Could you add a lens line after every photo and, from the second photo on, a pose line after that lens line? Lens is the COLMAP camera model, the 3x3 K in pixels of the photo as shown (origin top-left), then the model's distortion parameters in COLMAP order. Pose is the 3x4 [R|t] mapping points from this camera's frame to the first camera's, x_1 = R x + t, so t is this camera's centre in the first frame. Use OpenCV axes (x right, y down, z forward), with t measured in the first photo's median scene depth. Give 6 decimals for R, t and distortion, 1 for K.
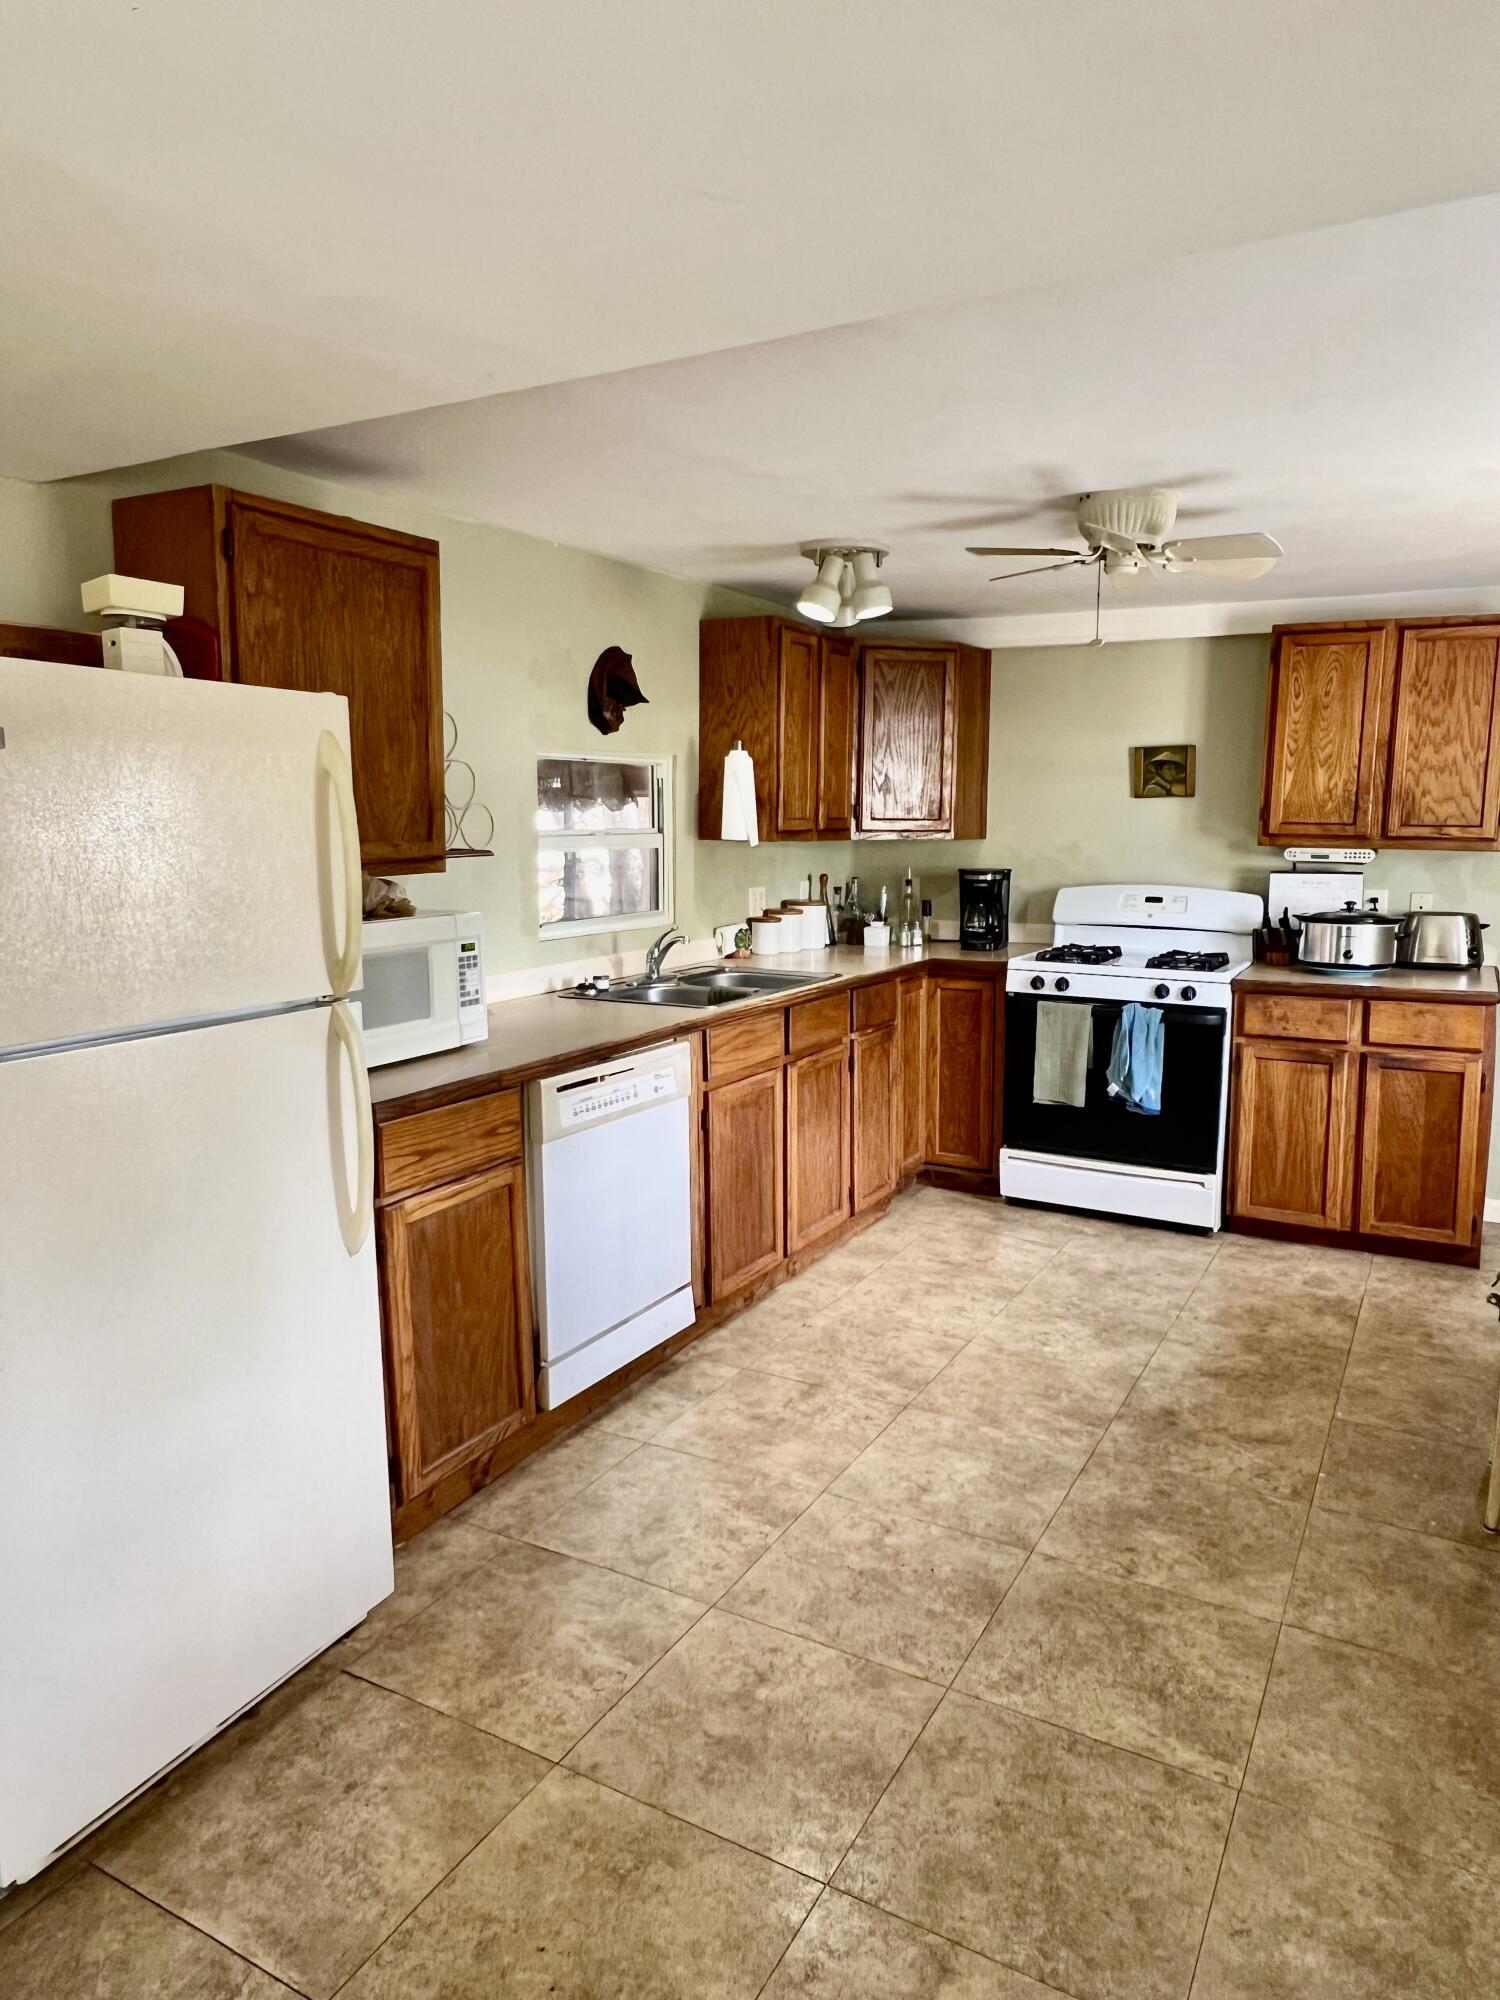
lens RADIAL K [[1289.9, 0, 751.5], [0, 1289.9, 996.6], [0, 0, 1]] dist [0.000875, -0.003205]
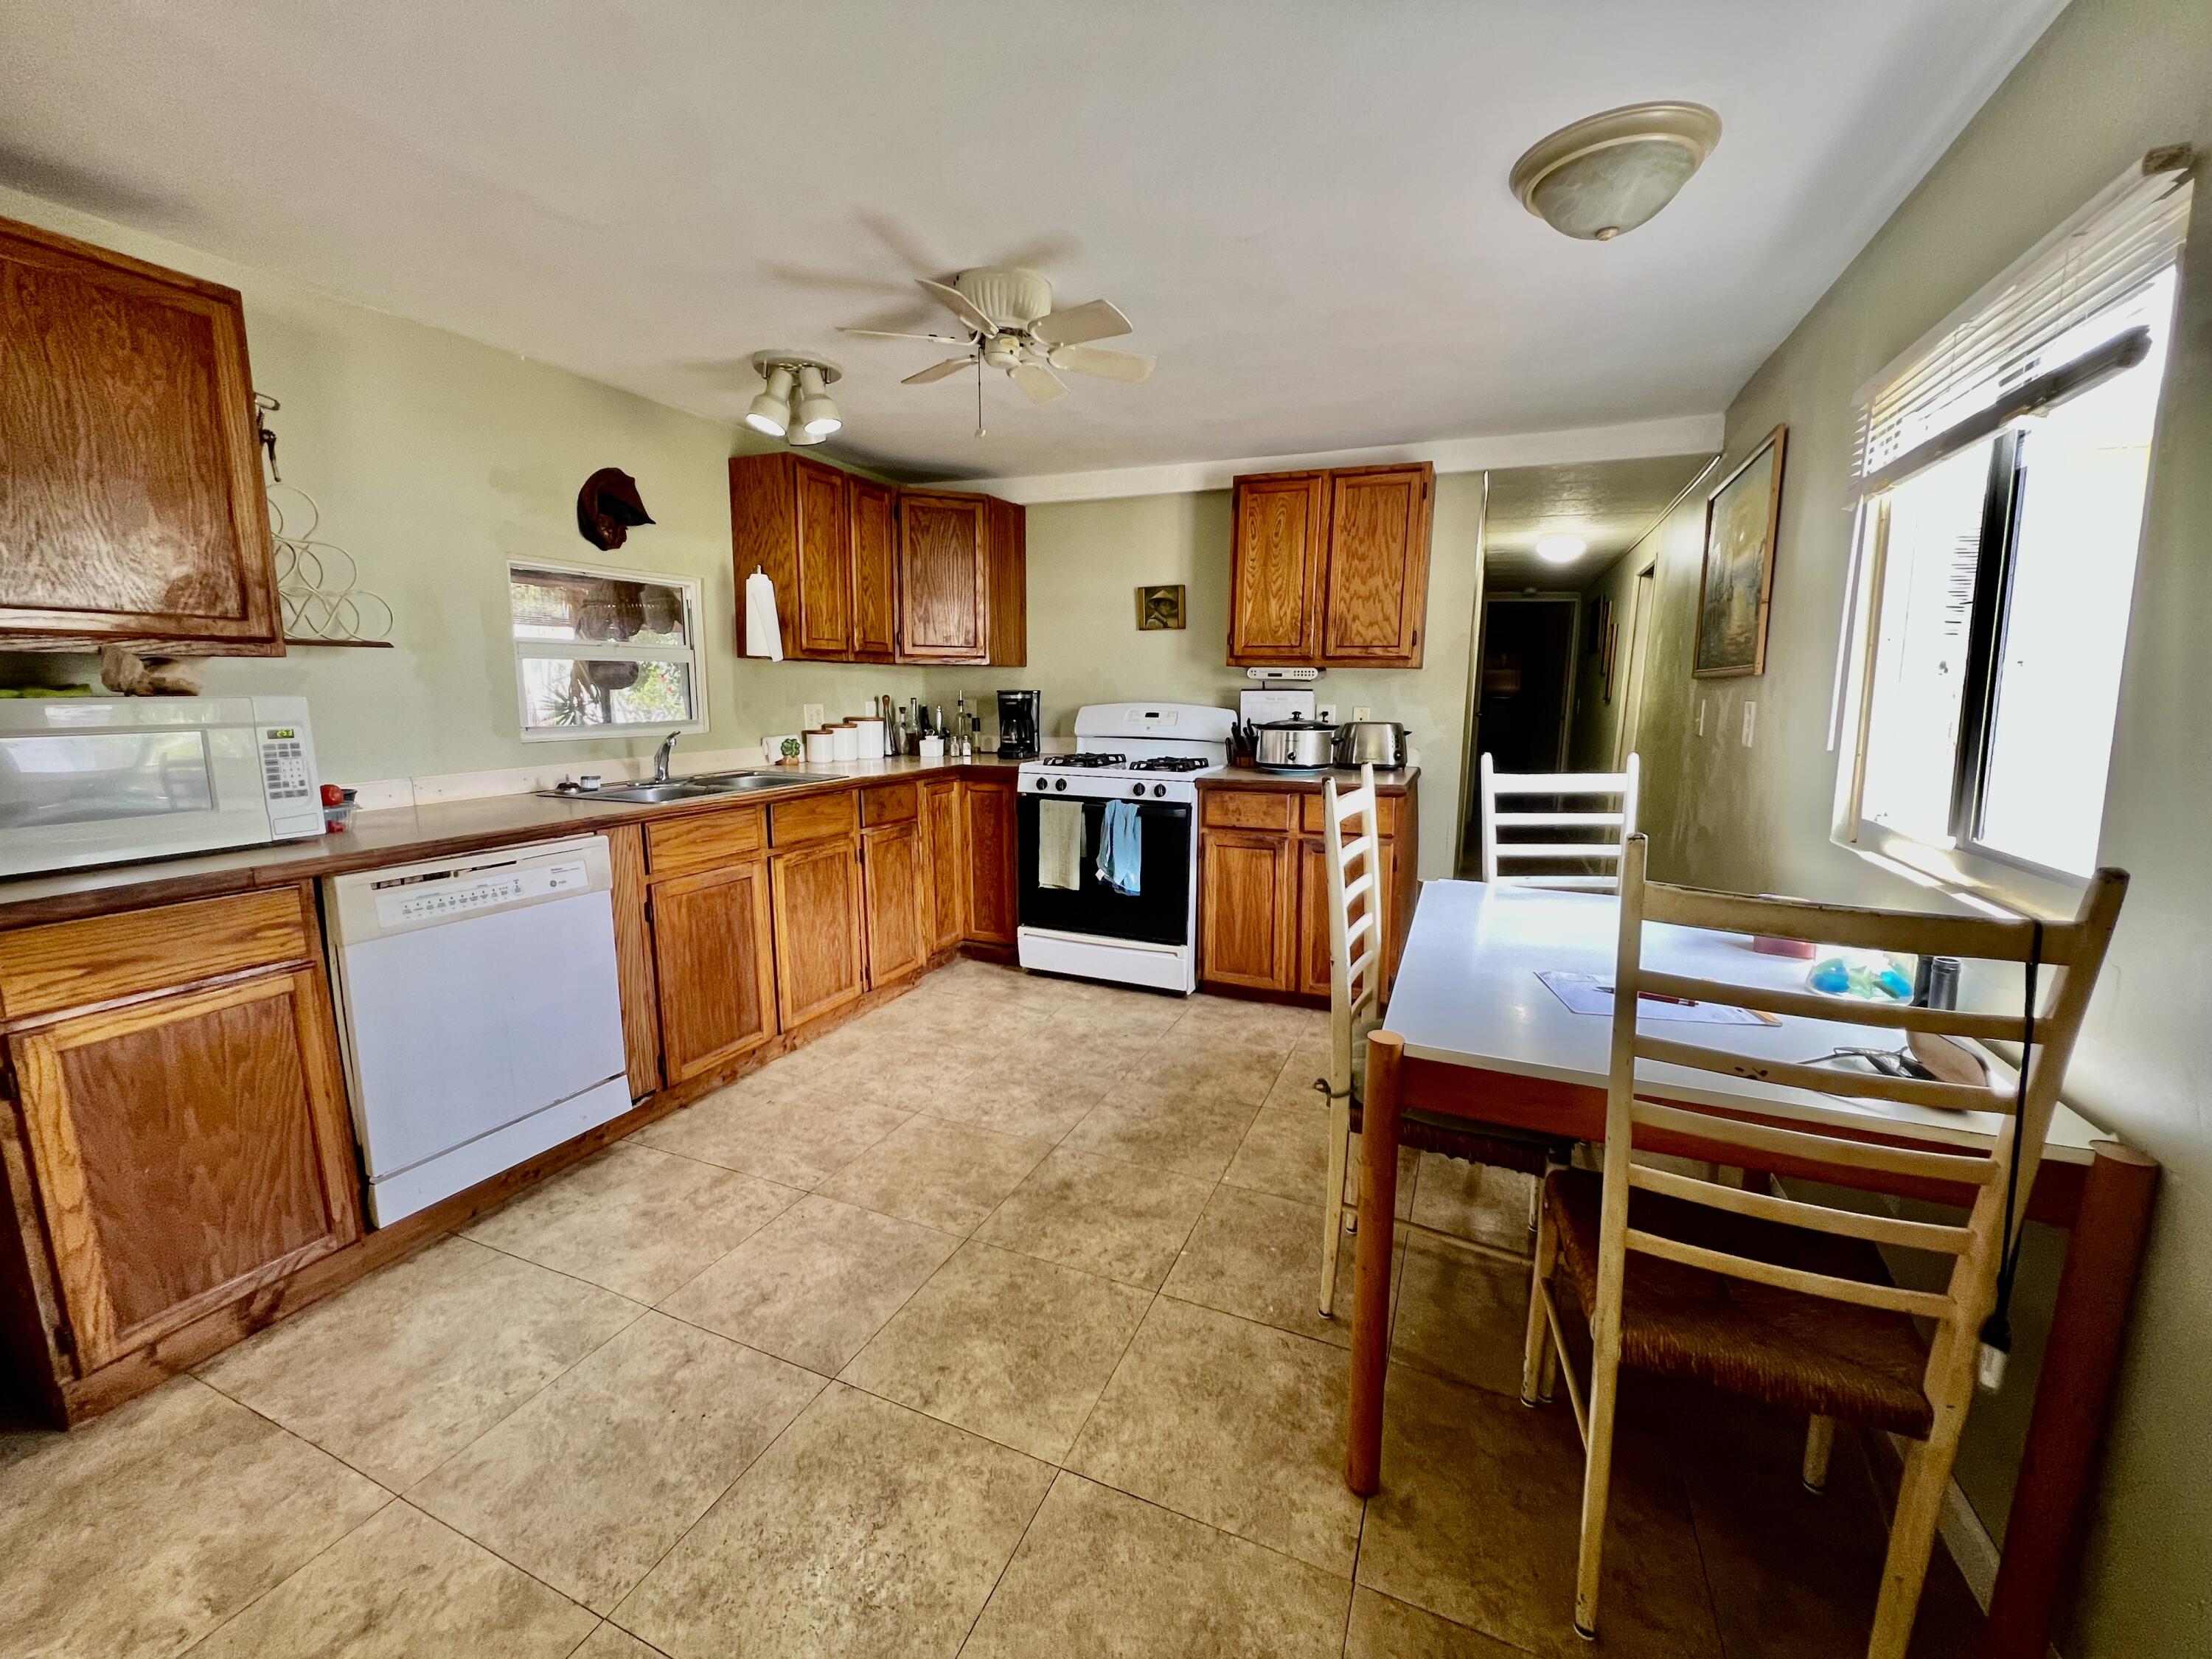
lens RADIAL K [[891.9, 0, 1105.4], [0, 891.9, 827.5], [0, 0, 1]] dist [-0.002355, -0.000404]
pose [[0.994406, -0.012678, 0.104861, 0.224274], [0.010988, 0.999801, 0.016675, 0.018136], [-0.105052, -0.015429, 0.994347, 0.227538]]
